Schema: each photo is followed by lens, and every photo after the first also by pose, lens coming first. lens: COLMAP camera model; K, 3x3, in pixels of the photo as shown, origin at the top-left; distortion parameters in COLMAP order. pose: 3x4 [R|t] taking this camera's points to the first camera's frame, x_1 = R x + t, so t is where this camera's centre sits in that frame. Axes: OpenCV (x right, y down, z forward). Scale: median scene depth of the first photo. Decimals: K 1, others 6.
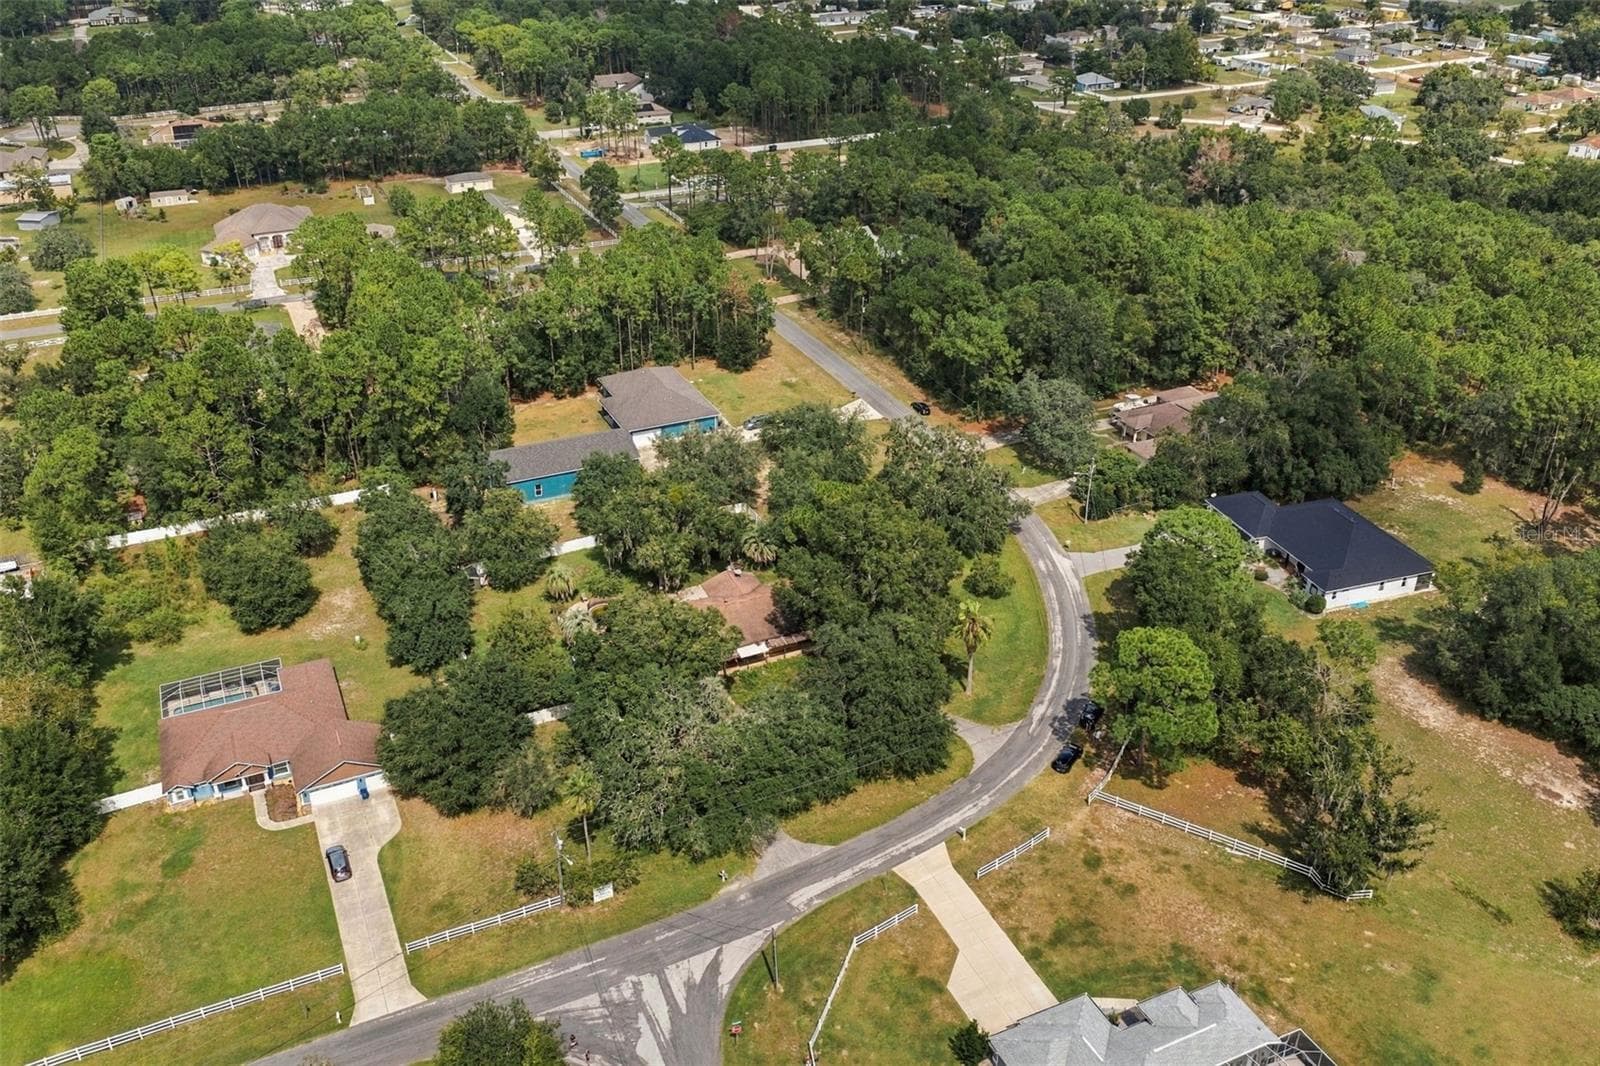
lens RADIAL K [[1326.5, 0, 800.0], [0, 1326.5, 533.0], [0, 0, 1]] dist [0.008733, -0.020671]
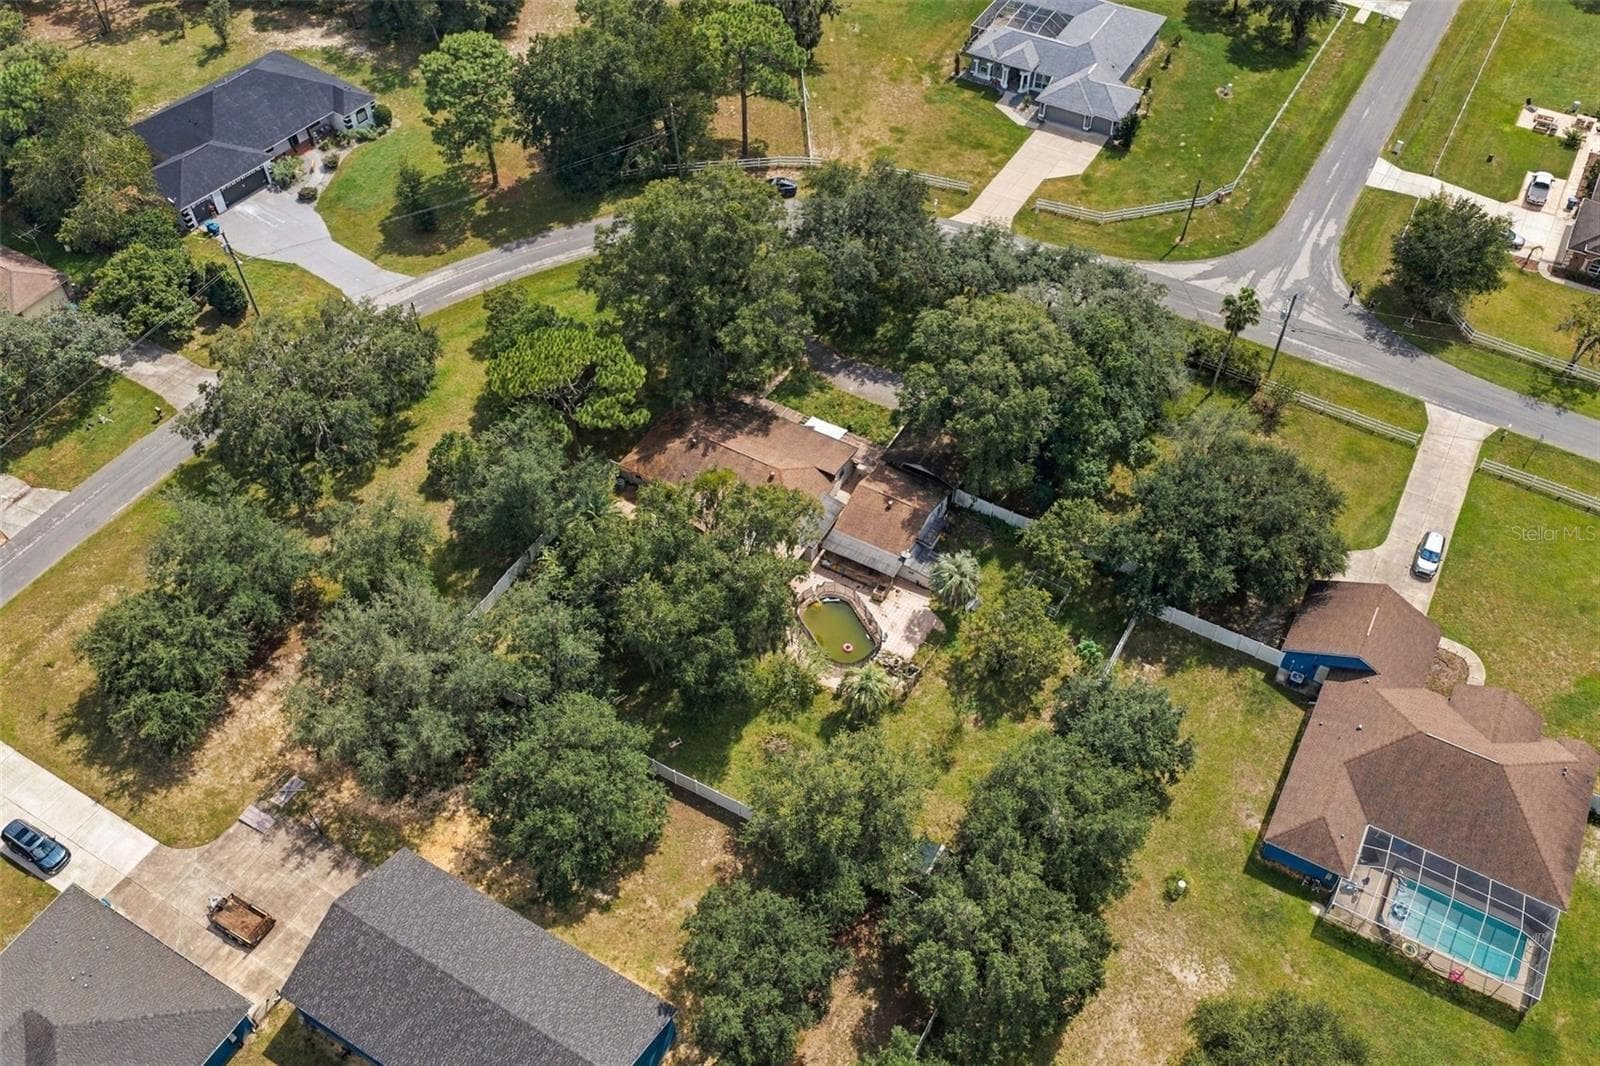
lens RADIAL K [[1326.5, 0, 800.0], [0, 1326.5, 533.0], [0, 0, 1]] dist [0.008733, -0.020671]
pose [[-0.580708, -0.616265, 0.531973, -0.454632], [0.390346, 0.362662, 0.846231, -0.523065], [-0.714429, 0.699067, 0.029956, 1.019849]]
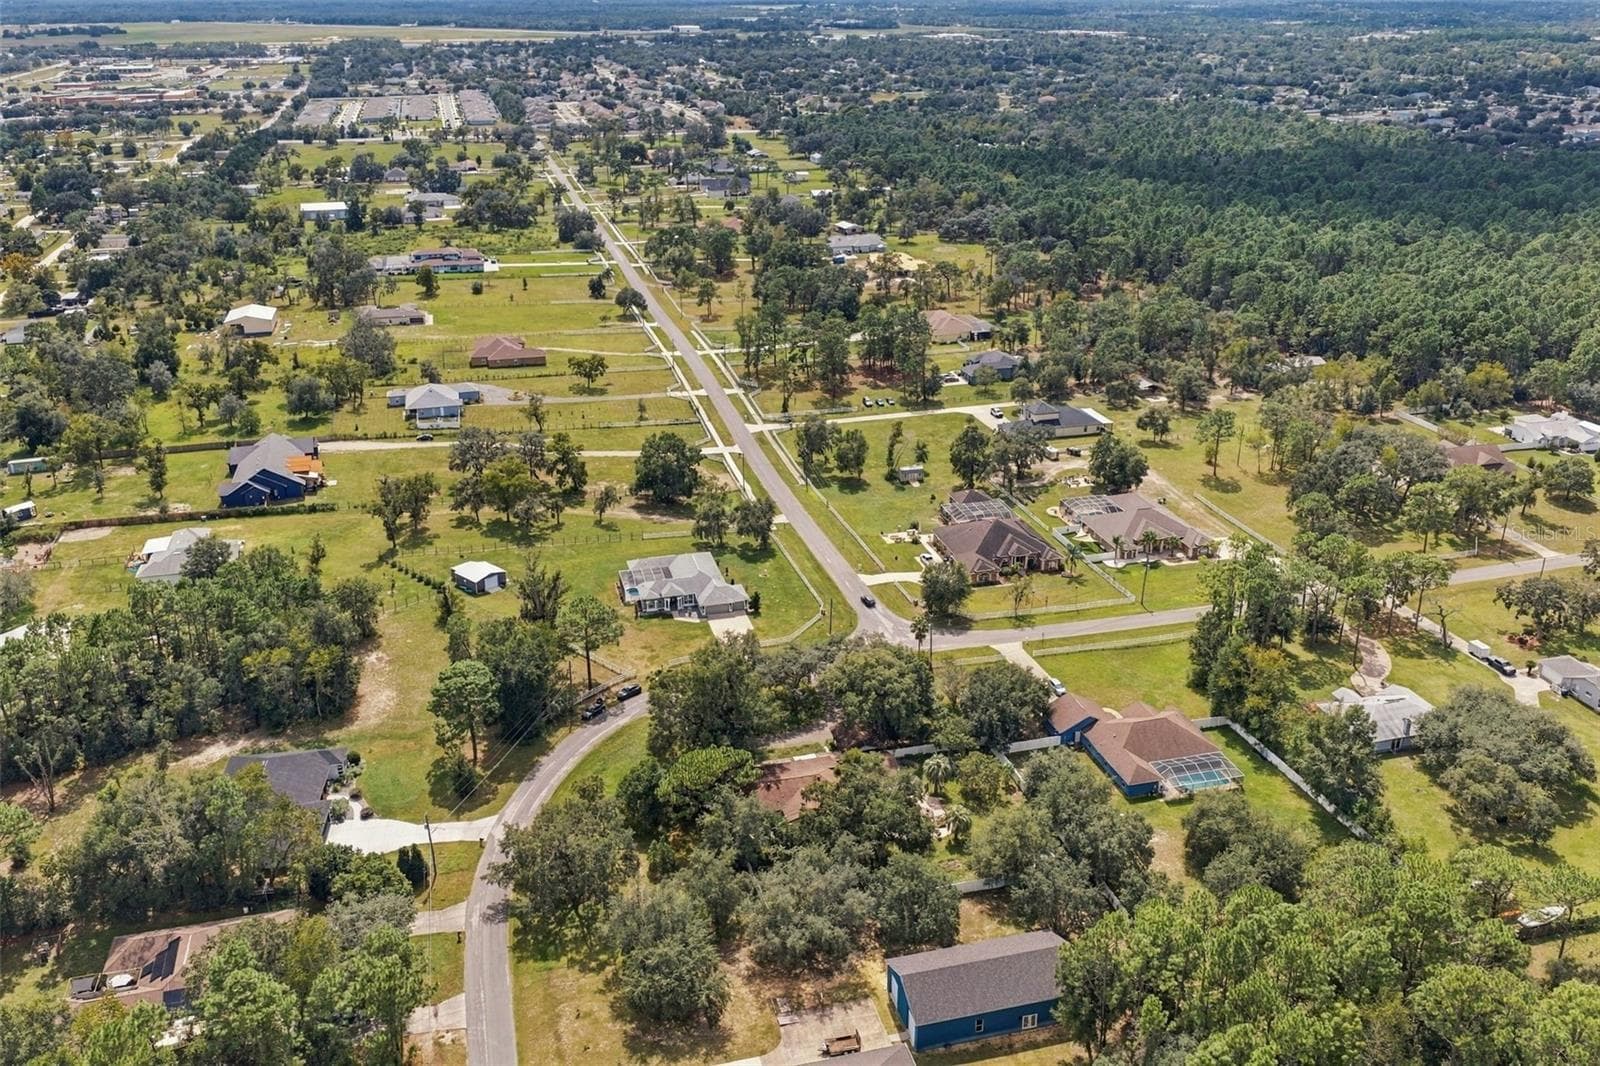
lens RADIAL K [[1326.5, 0, 800.0], [0, 1326.5, 533.0], [0, 0, 1]] dist [0.008733, -0.020671]
pose [[-0.986293, -0.064294, 0.151962, -0.214197], [0.078063, 0.629558, 0.773022, -1.075092], [-0.145369, 0.774289, -0.615909, 1.632255]]
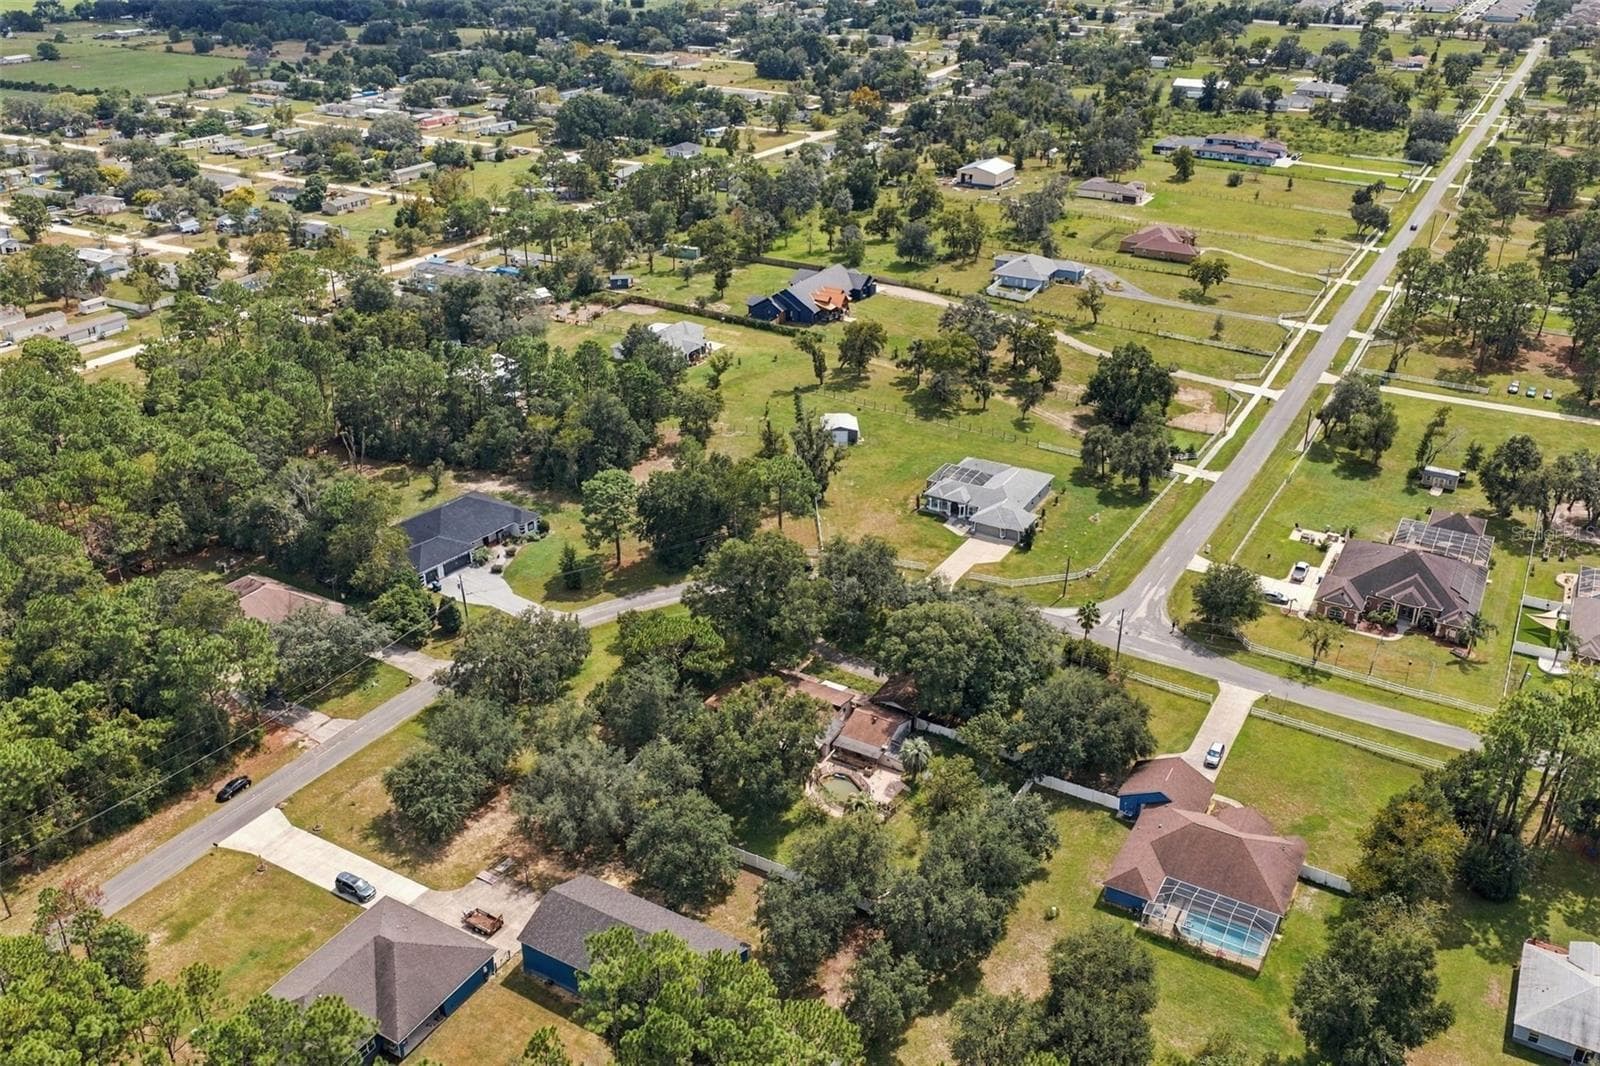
lens RADIAL K [[1326.5, 0, 800.0], [0, 1326.5, 533.0], [0, 0, 1]] dist [0.008733, -0.020671]
pose [[-0.578586, -0.368125, 0.727821, -0.820411], [0.388497, 0.660233, 0.642777, -0.768634], [-0.717154, 0.654658, -0.238986, 1.204383]]
